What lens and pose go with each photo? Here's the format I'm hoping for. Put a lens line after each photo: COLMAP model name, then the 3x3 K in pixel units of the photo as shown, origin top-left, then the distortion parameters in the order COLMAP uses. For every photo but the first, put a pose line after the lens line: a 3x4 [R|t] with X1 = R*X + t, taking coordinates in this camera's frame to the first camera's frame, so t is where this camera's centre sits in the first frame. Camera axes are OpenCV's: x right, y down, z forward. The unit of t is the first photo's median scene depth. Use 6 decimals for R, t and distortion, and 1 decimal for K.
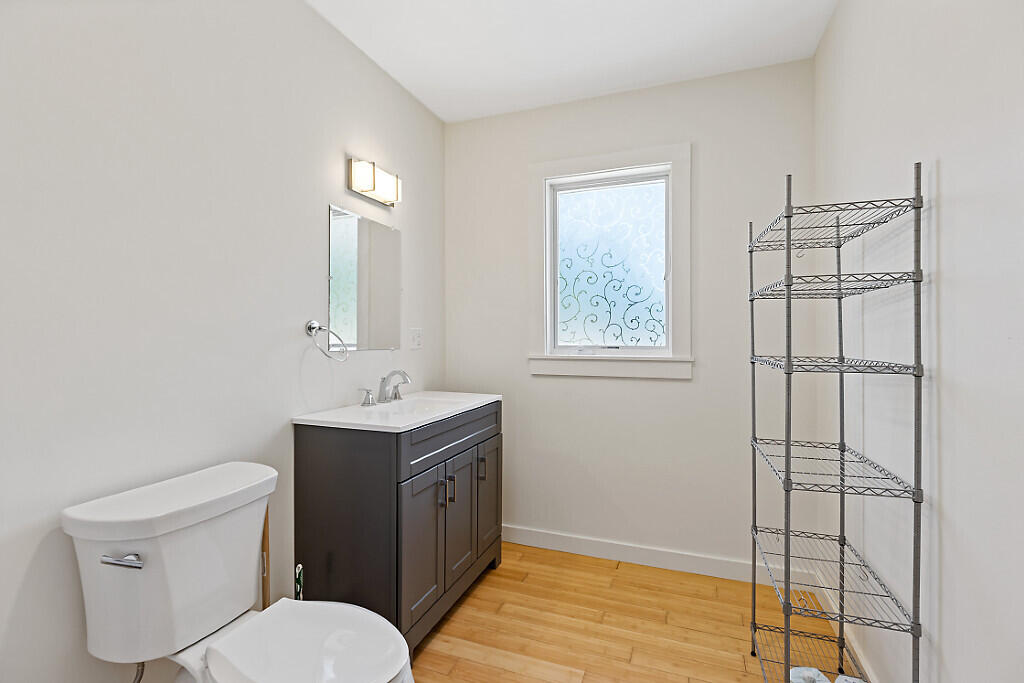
lens RADIAL K [[464.4, 0, 509.3], [0, 464.4, 339.6], [0, 0, 1]] dist [0.000694, -0.000313]
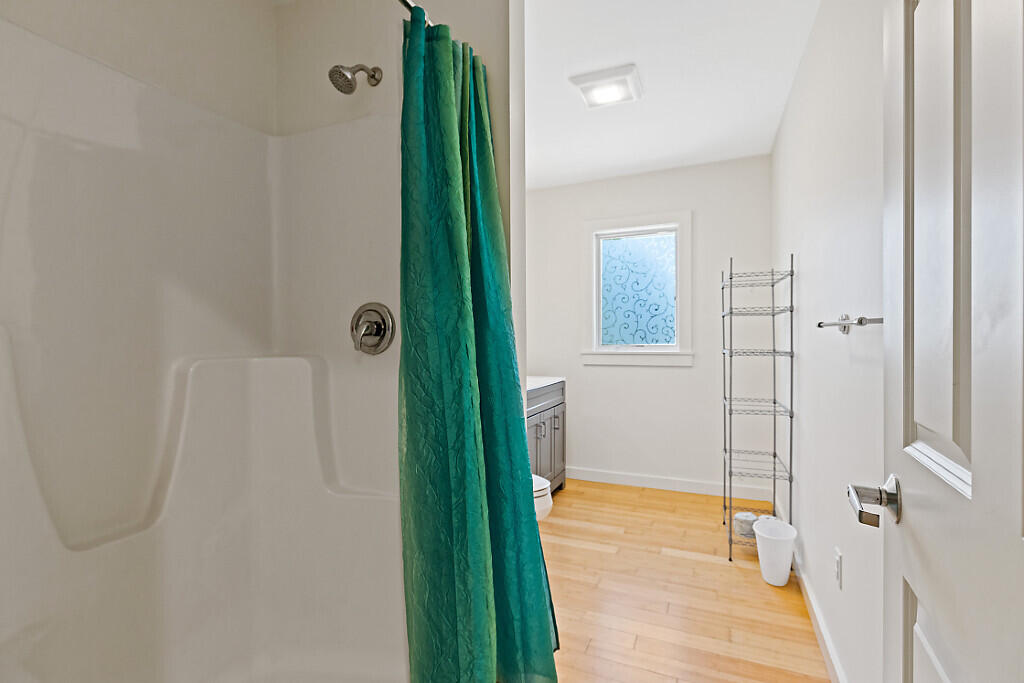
lens RADIAL K [[463.3, 0, 508.2], [0, 463.3, 345.4], [0, 0, 1]] dist [-0.000195, -0.000032]
pose [[0.999003, -0.001798, -0.044613, -0.138095], [0.002111, 0.999974, 0.006964, 0.005092], [0.044599, -0.007051, 0.998980, -0.526890]]
